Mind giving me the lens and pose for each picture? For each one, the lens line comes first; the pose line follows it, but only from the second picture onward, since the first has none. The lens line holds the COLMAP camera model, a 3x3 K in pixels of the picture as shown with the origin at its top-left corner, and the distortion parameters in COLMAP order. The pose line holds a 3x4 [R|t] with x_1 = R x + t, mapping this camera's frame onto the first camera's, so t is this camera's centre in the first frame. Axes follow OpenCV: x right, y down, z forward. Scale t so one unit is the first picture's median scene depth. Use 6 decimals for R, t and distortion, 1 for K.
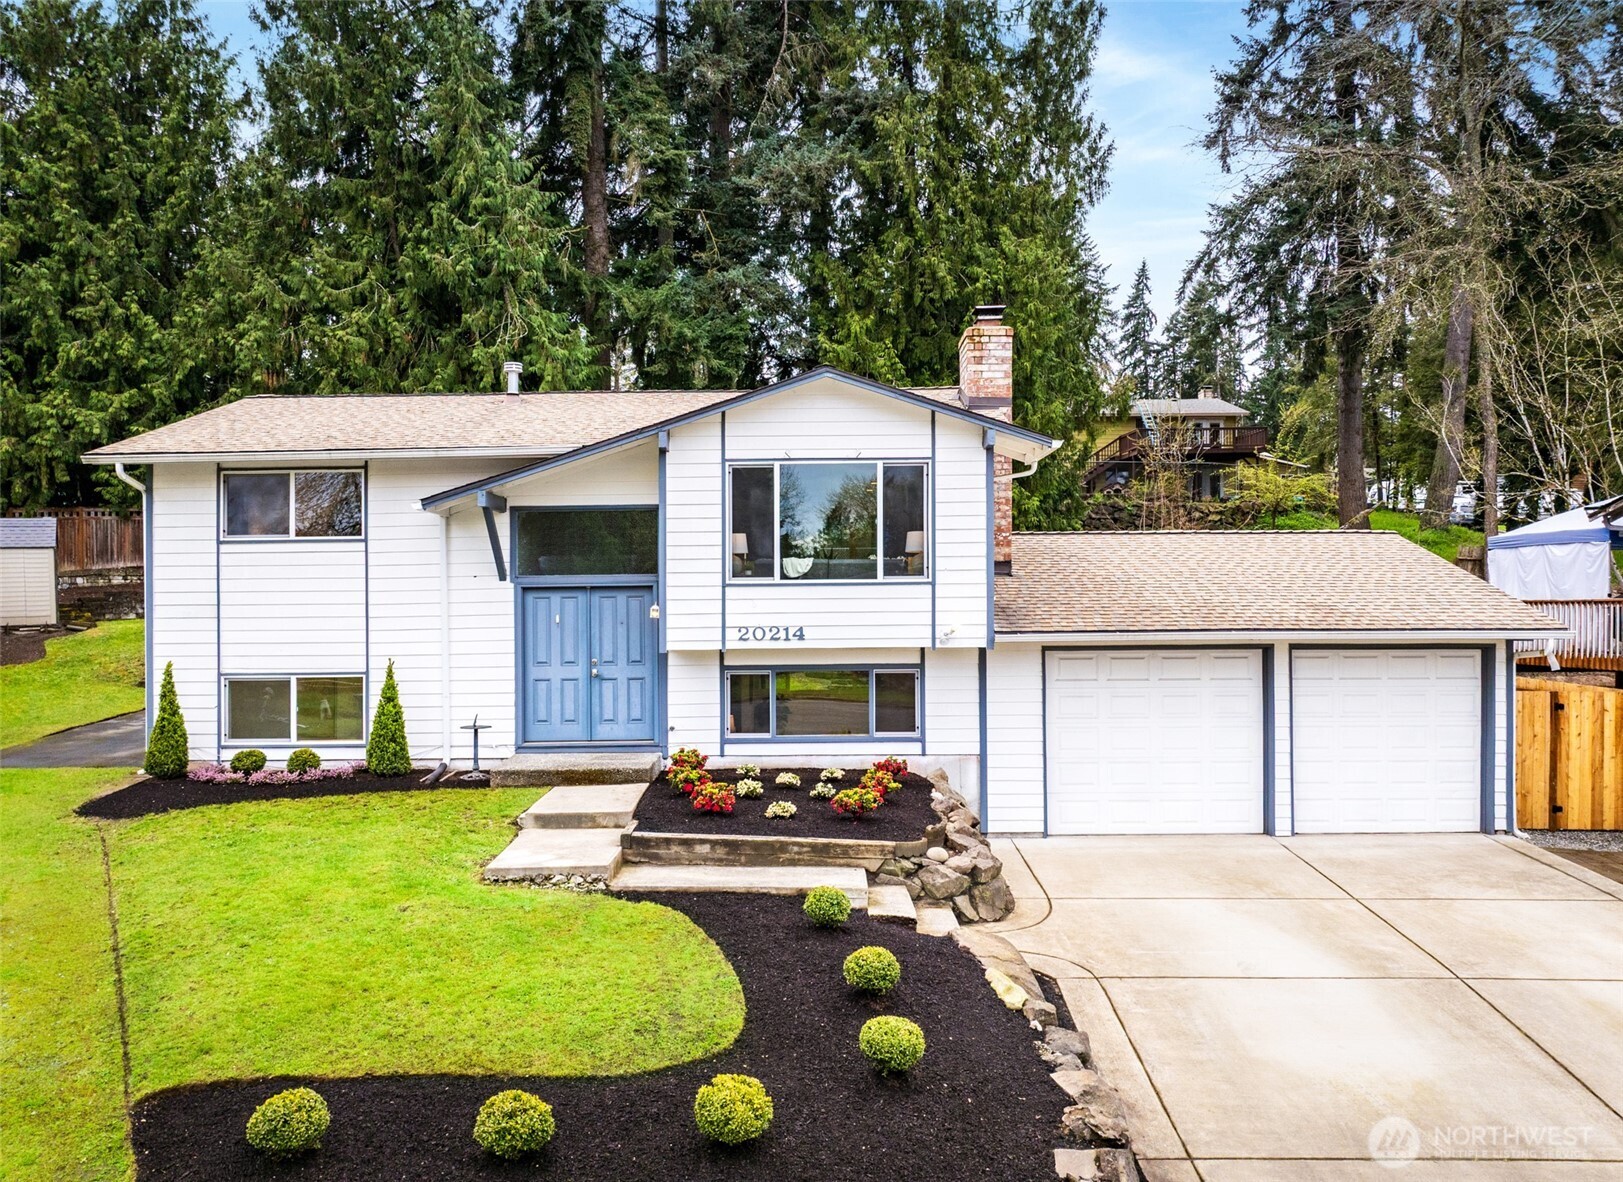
lens RADIAL K [[1177.9, 0, 812.0], [0, 1177.9, 519.0], [0, 0, 1]] dist [0.009324, -0.025278]
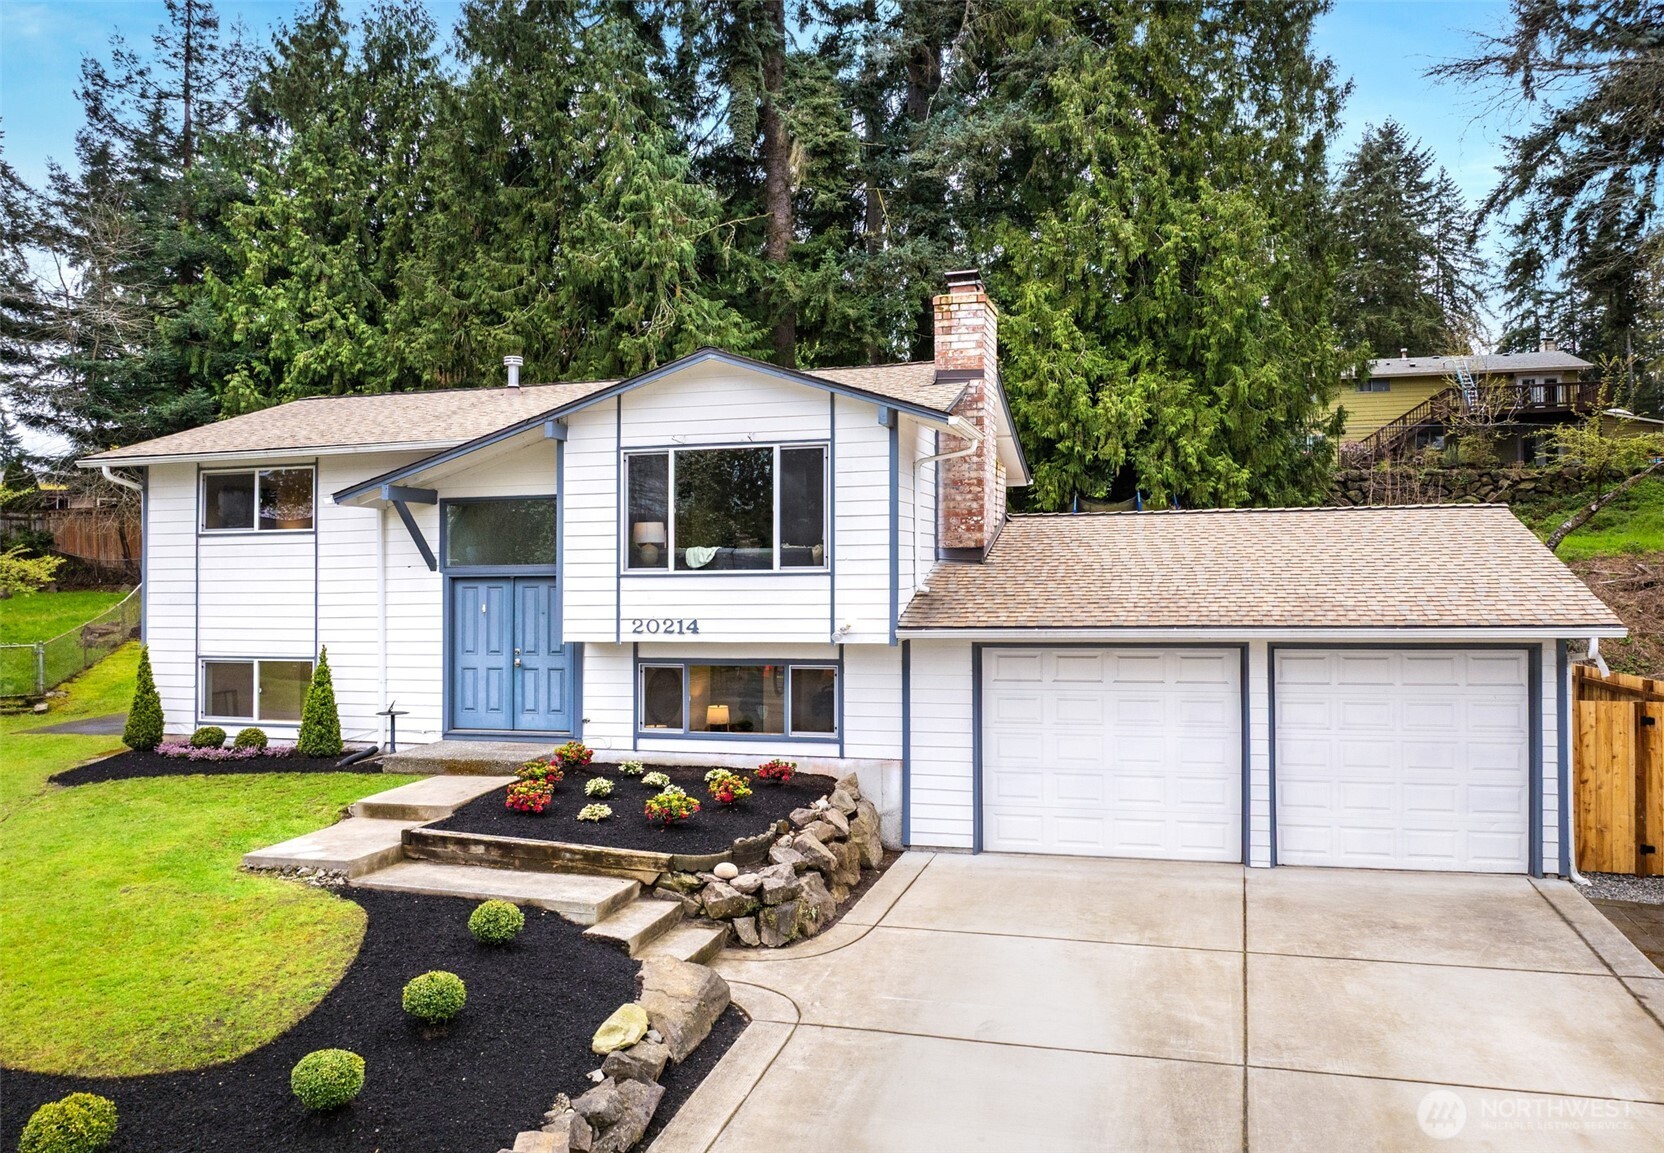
lens RADIAL K [[1180.3, 0, 831.3], [0, 1180.3, 469.9], [0, 0, 1]] dist [-0.032856, 0.001373]
pose [[0.967081, -0.021870, -0.253528, 0.335612], [0.016511, 0.999593, -0.023250, -0.005919], [0.253933, 0.018299, 0.967049, 0.095122]]
